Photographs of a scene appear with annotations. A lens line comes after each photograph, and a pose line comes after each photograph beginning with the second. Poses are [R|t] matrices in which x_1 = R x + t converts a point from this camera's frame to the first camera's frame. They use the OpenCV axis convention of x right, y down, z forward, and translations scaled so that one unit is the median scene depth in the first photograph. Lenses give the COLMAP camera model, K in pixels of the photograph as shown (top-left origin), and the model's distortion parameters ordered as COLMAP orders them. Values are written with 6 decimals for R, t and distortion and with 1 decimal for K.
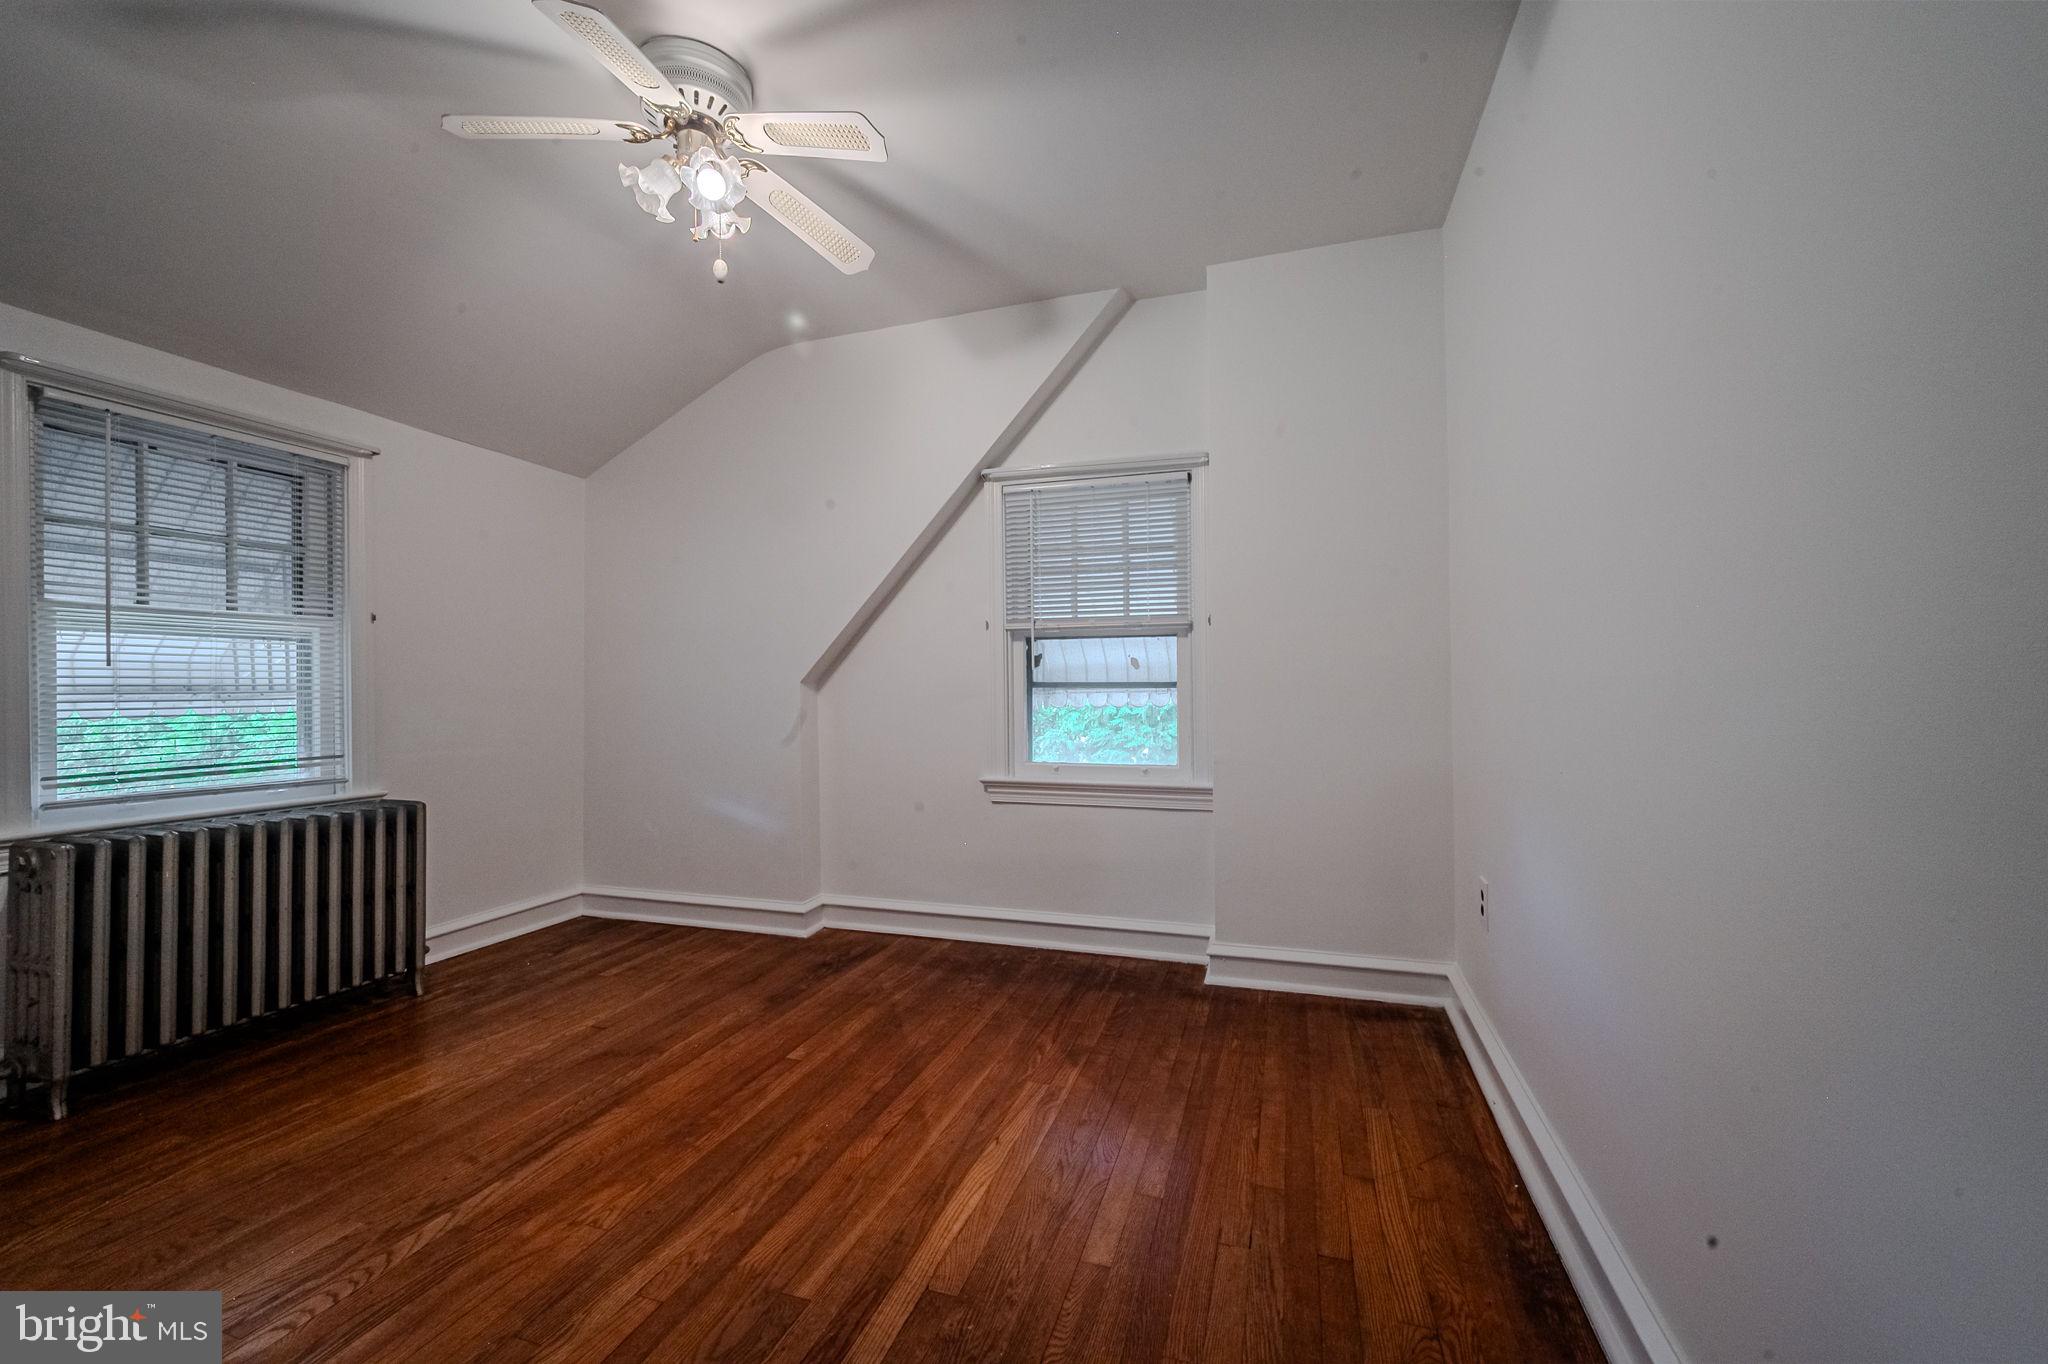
lens RADIAL K [[804.8, 0, 1031.8], [0, 804.8, 688.7], [0, 0, 1]] dist [-0.001352, -0.000082]
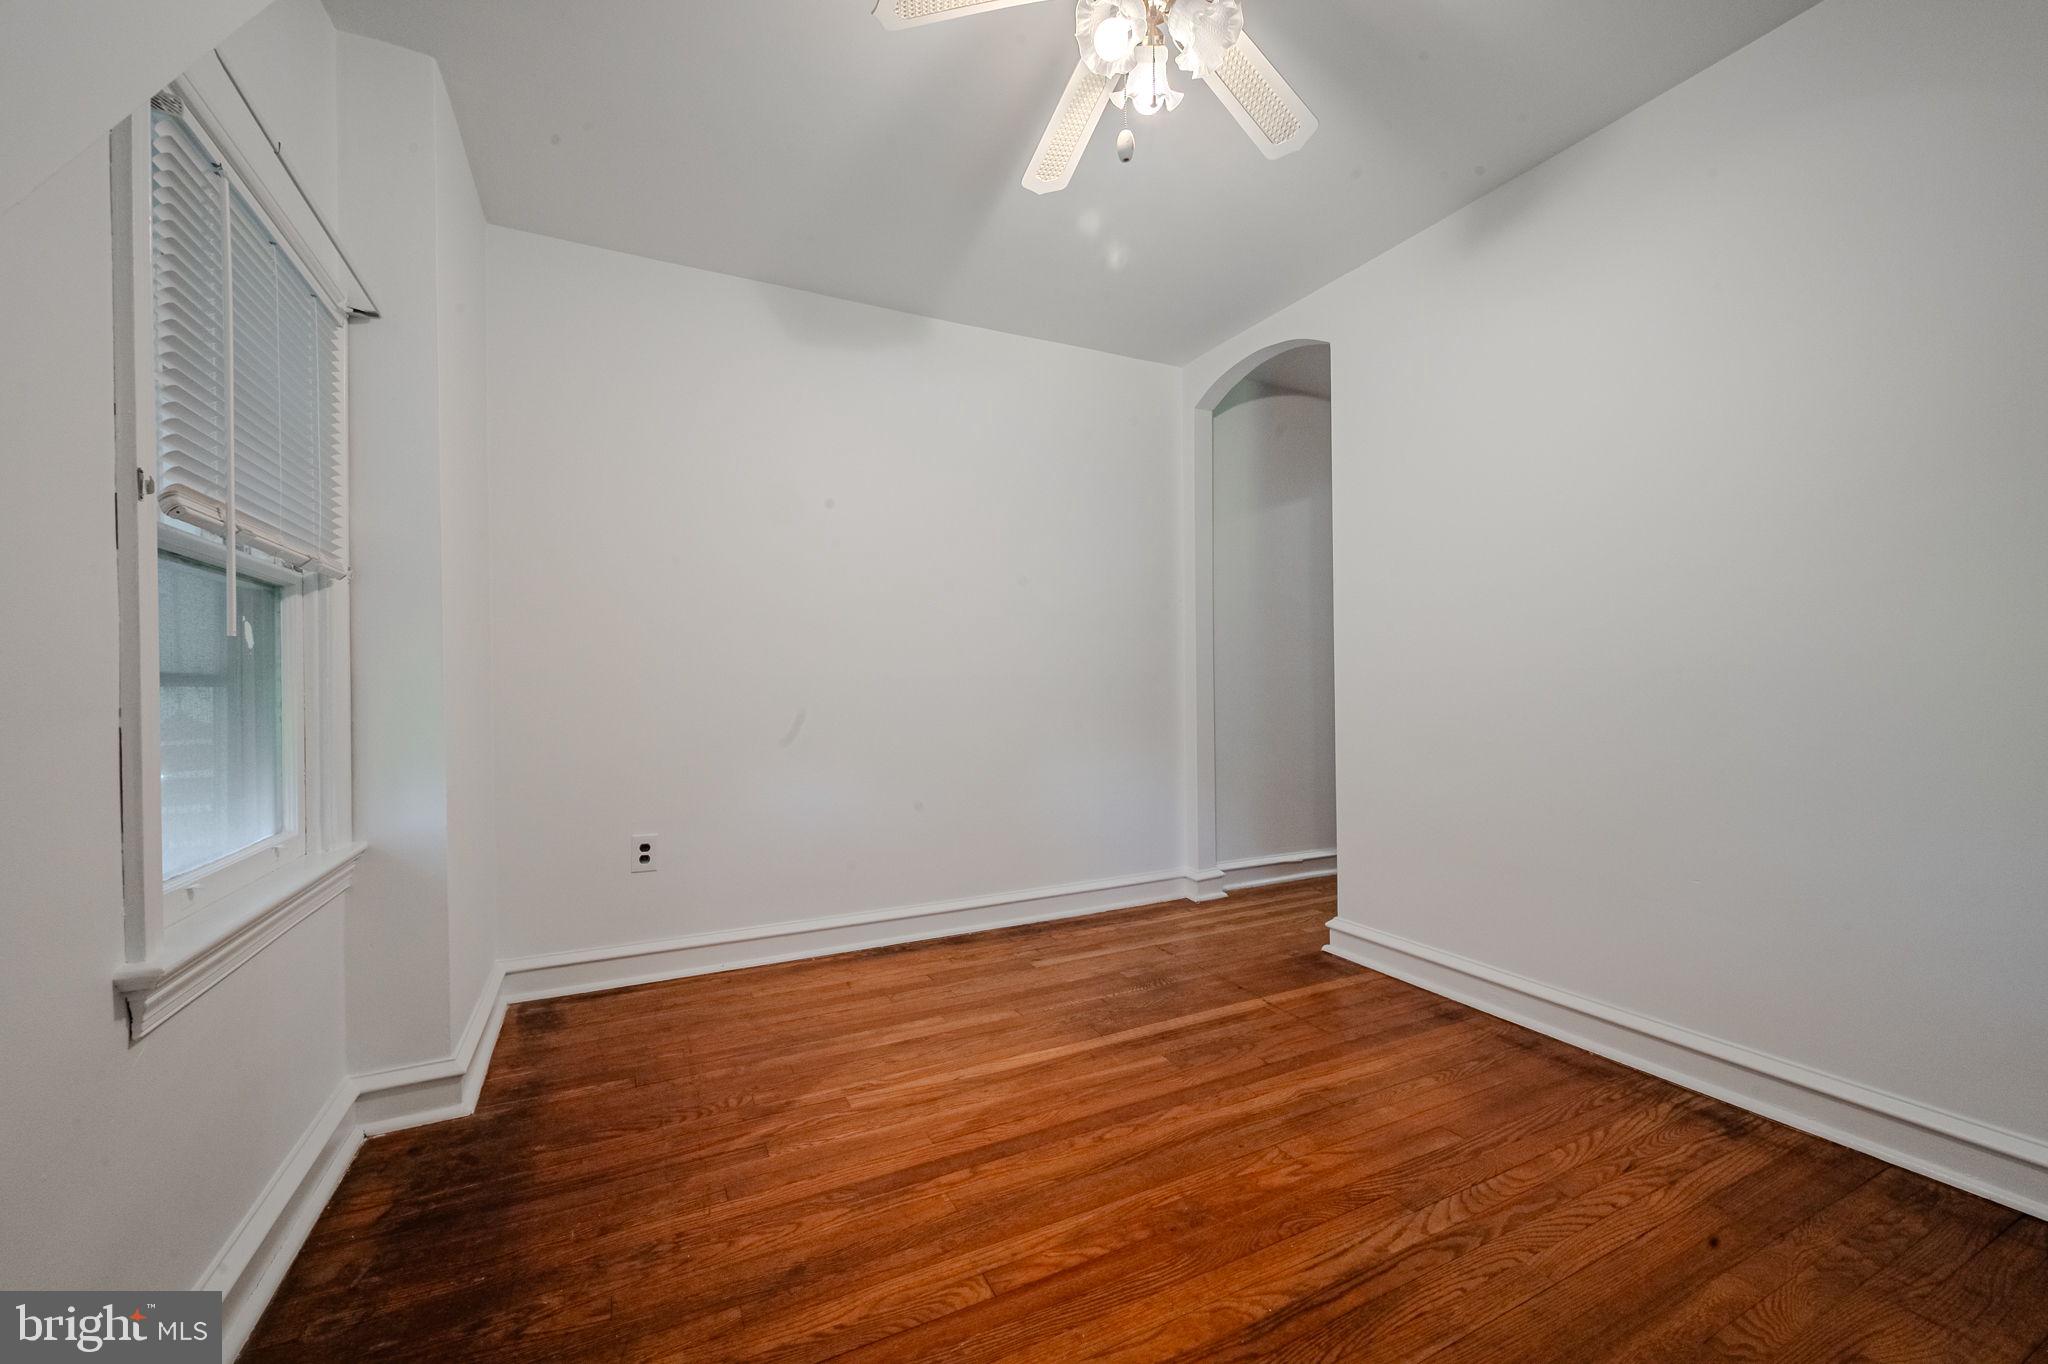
lens RADIAL K [[804.8, 0, 1031.8], [0, 804.8, 688.7], [0, 0, 1]] dist [-0.001352, -0.000082]
pose [[-0.701913, 0.007613, 0.712222, -0.935972], [0.015145, 0.999876, 0.004238, 0.009417], [-0.712101, 0.013761, -0.701942, 1.728749]]
